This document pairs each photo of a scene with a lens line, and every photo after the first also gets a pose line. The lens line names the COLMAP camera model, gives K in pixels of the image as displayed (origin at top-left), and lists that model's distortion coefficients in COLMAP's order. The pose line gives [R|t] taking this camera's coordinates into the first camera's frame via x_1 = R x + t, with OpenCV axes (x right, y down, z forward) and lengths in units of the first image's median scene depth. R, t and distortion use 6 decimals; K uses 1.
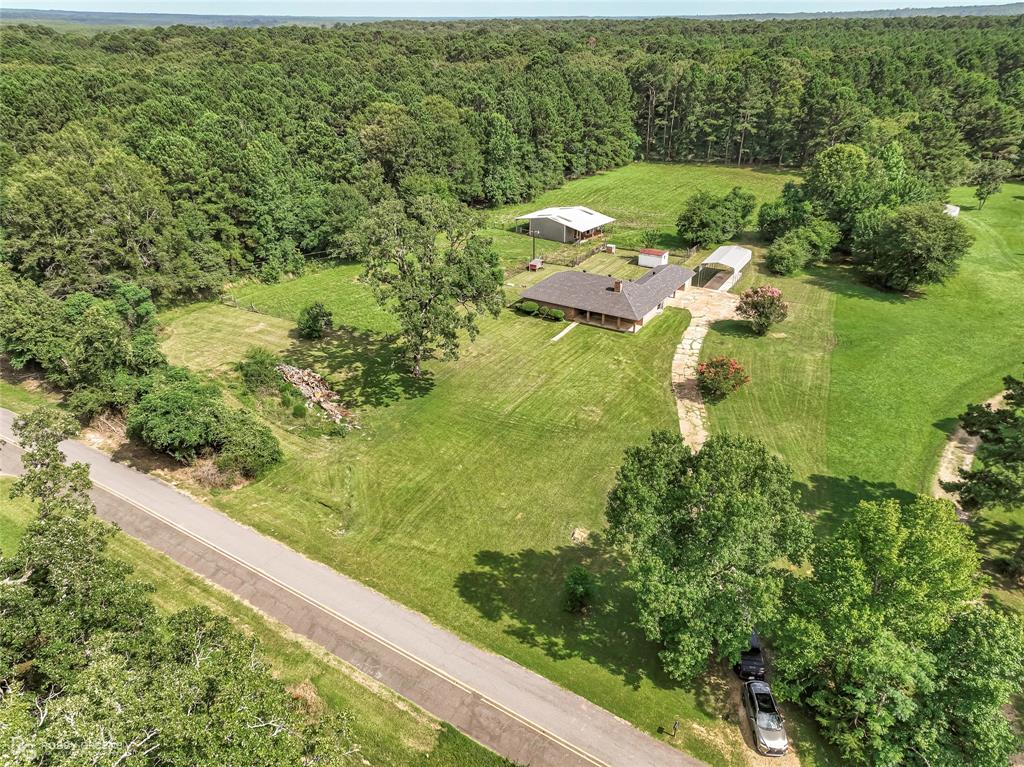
lens RADIAL K [[711.1, 0, 517.3], [0, 711.1, 384.1], [0, 0, 1]] dist [0.032490, 0.026305]
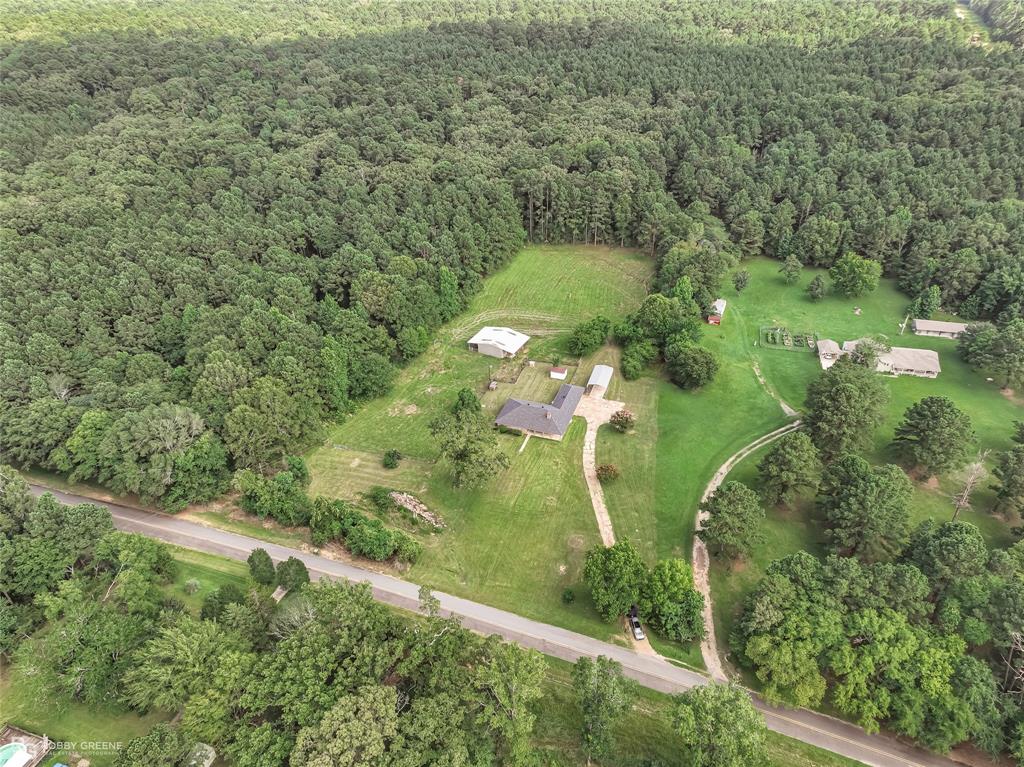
lens RADIAL K [[711.1, 0, 517.3], [0, 711.1, 384.1], [0, 0, 1]] dist [0.032490, 0.026305]
pose [[0.977376, -0.125106, 0.170542, -0.284377], [0.104928, 0.986891, 0.122620, -0.518865], [-0.183647, -0.101952, 0.977691, -0.927930]]
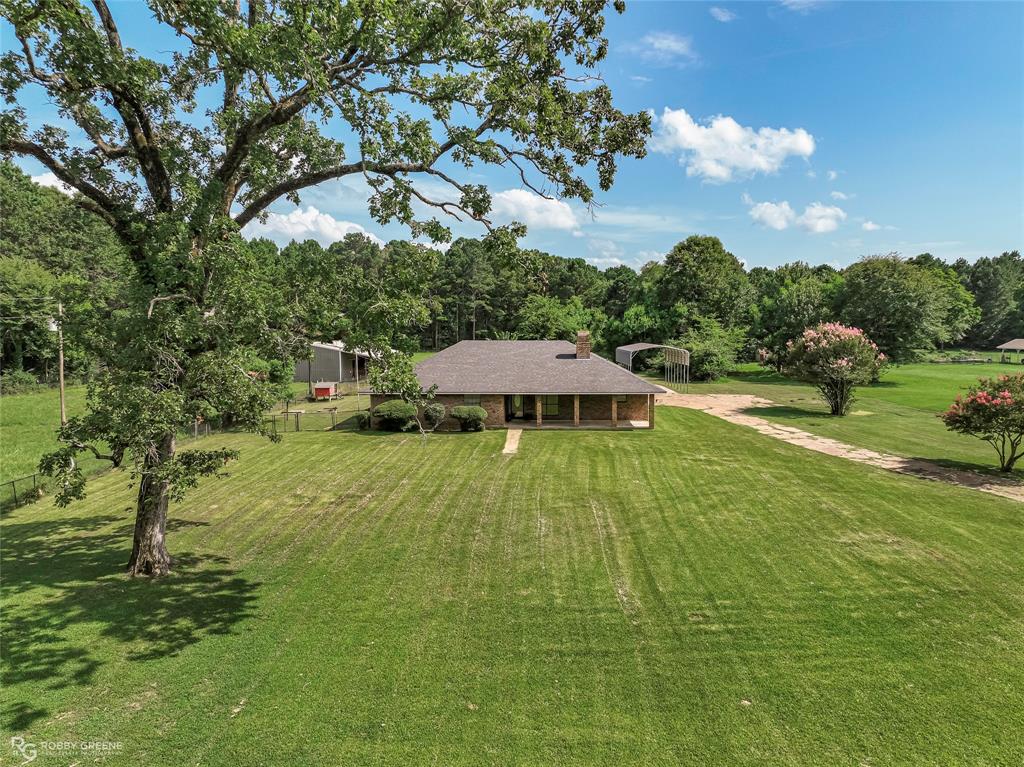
lens RADIAL K [[711.1, 0, 517.3], [0, 711.1, 384.1], [0, 0, 1]] dist [0.032490, 0.026305]
pose [[0.865255, -0.025451, 0.500685, -0.151435], [0.215079, 0.920978, -0.324871, 0.035249], [-0.452851, 0.388783, 0.802355, 0.698820]]
